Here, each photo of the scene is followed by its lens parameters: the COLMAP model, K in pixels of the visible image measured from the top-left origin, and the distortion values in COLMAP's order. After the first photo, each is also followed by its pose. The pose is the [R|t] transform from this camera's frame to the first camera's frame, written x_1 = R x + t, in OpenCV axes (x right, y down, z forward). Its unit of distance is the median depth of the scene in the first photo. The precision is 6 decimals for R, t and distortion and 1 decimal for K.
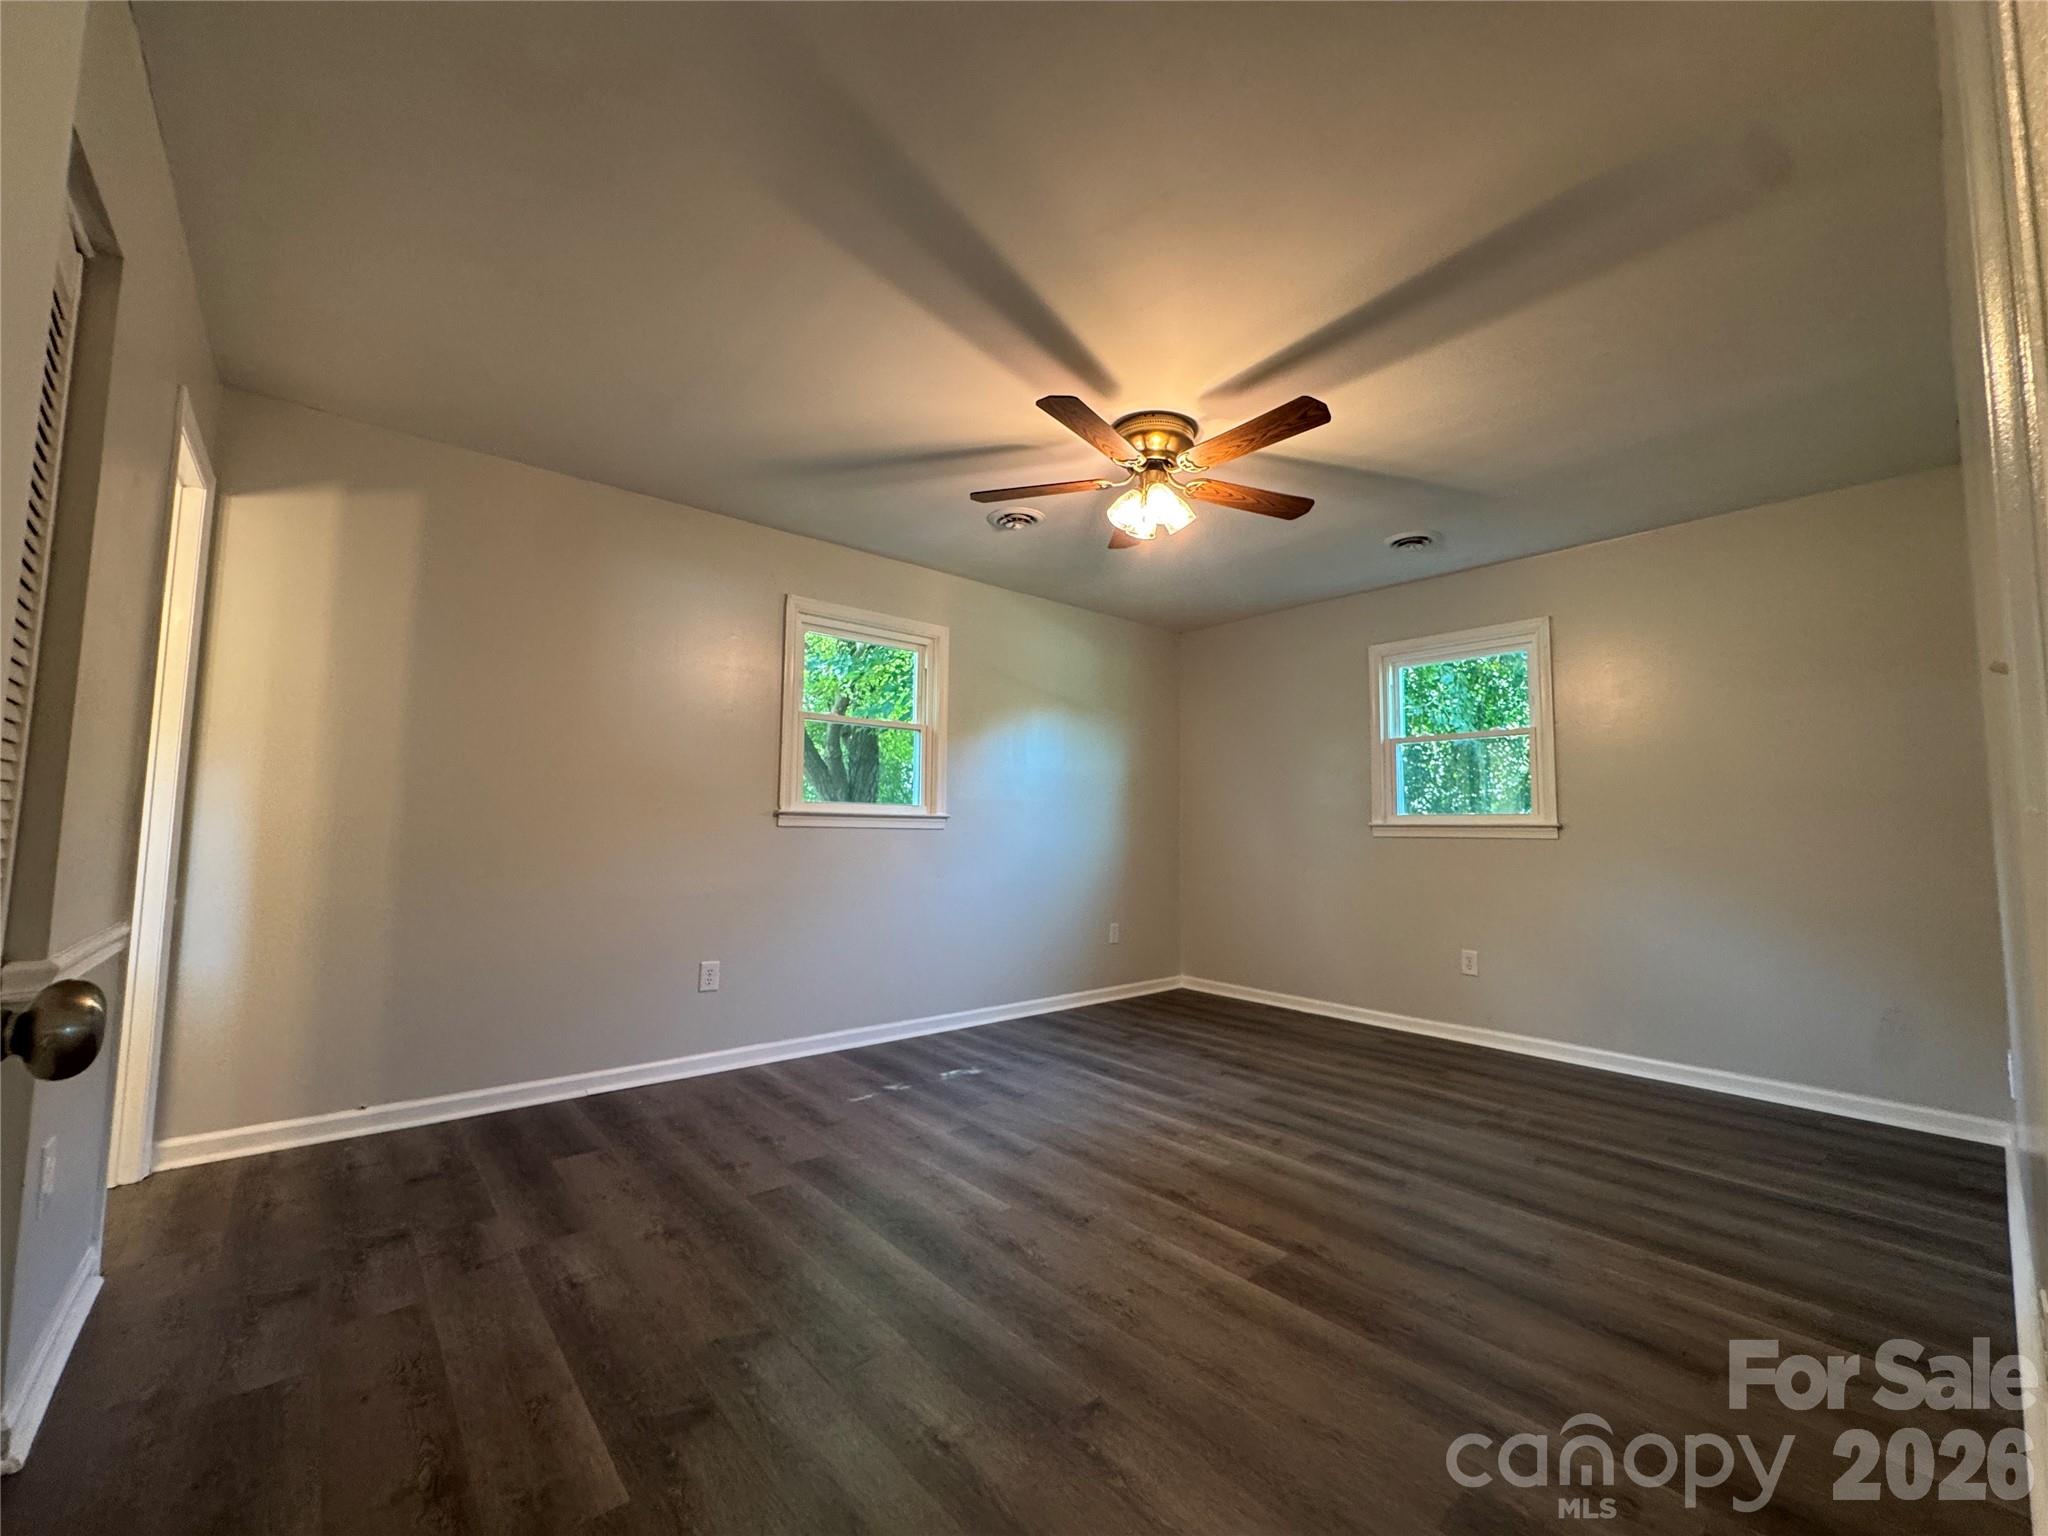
lens RADIAL K [[819.3, 0, 1024.3], [0, 819.3, 763.7], [0, 0, 1]] dist [-0.000089, -0.000089]
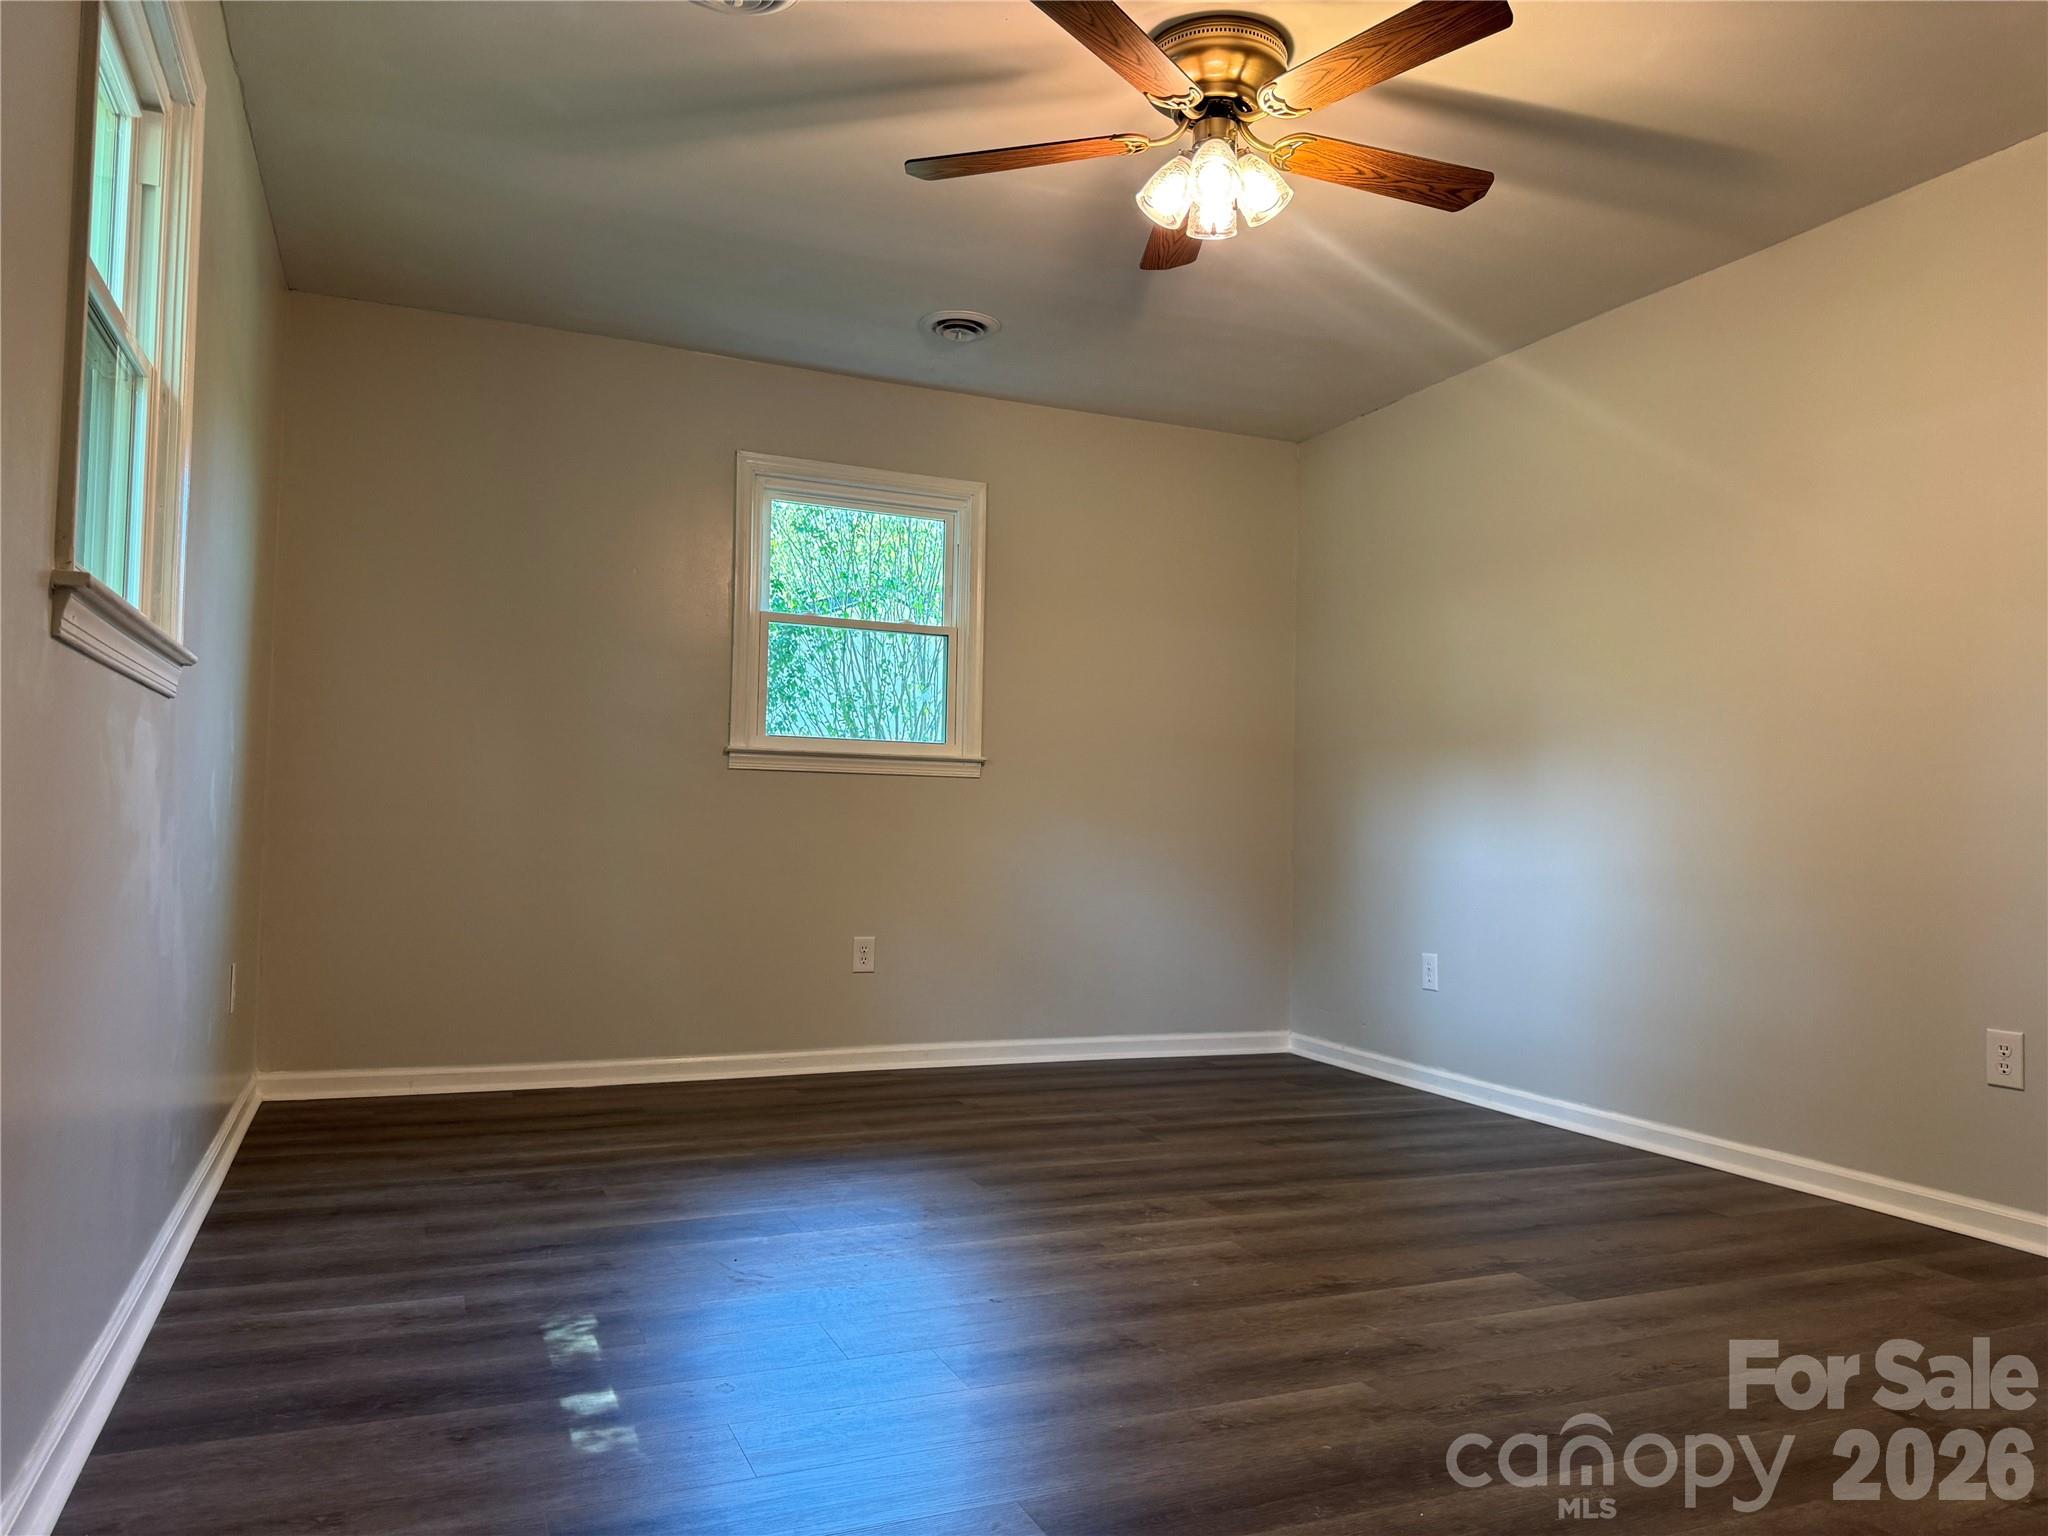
lens RADIAL K [[1435.7, 0, 1011.7], [0, 1435.7, 774.5], [0, 0, 1]] dist [0.050890, -0.070180]
pose [[0.303378, 0.031429, 0.952352, -0.843753], [-0.097165, 0.995266, -0.001893, 0.121264], [-0.947903, -0.091961, 0.304996, 0.775823]]
